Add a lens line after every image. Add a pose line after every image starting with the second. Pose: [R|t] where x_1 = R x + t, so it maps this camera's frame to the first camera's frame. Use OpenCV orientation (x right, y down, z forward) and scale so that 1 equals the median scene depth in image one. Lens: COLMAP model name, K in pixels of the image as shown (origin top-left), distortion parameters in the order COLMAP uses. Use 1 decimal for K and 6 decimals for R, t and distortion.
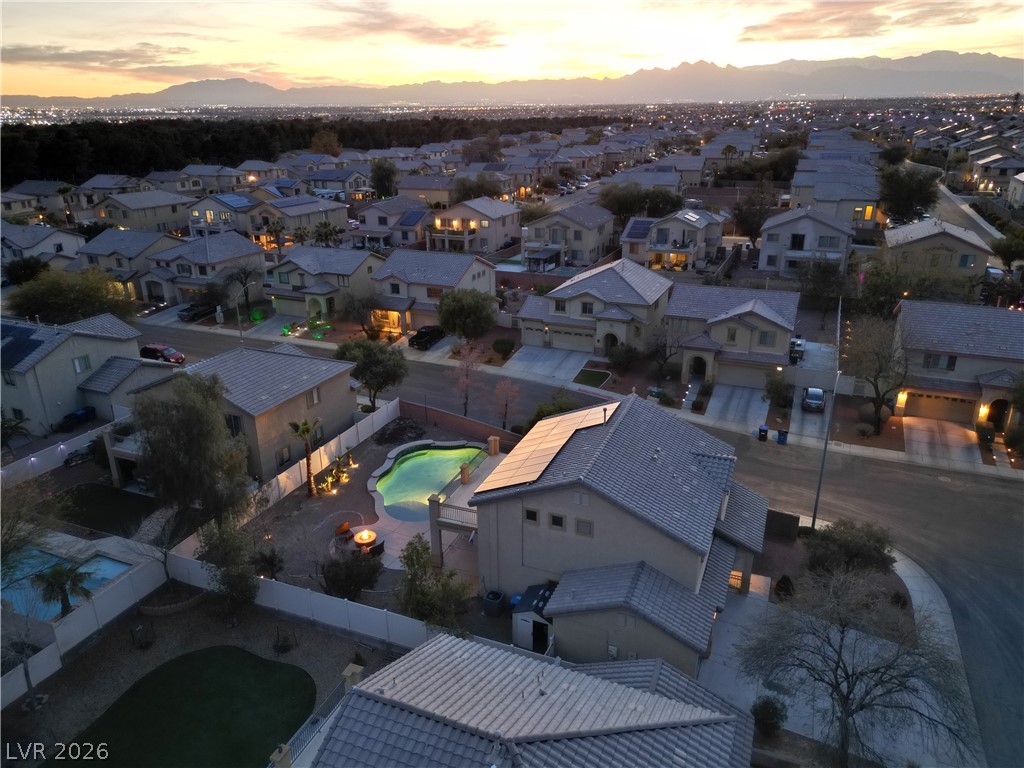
lens RADIAL K [[707.3, 0, 512.0], [0, 707.3, 384.0], [0, 0, 1]] dist [0.078925, -0.083527]
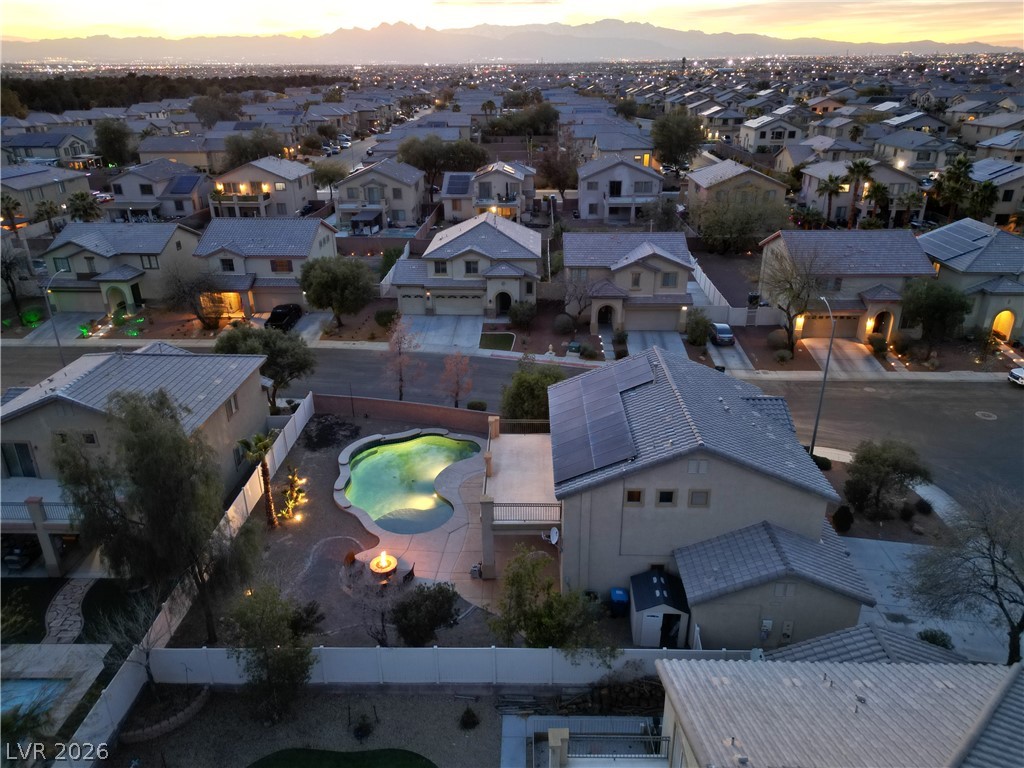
lens RADIAL K [[707.3, 0, 512.0], [0, 707.3, 384.0], [0, 0, 1]] dist [0.078925, -0.083527]
pose [[0.931978, -0.143612, 0.332856, -0.153242], [0.128174, 0.989417, 0.068009, -0.011145], [-0.339100, -0.020720, 0.940522, 0.097931]]
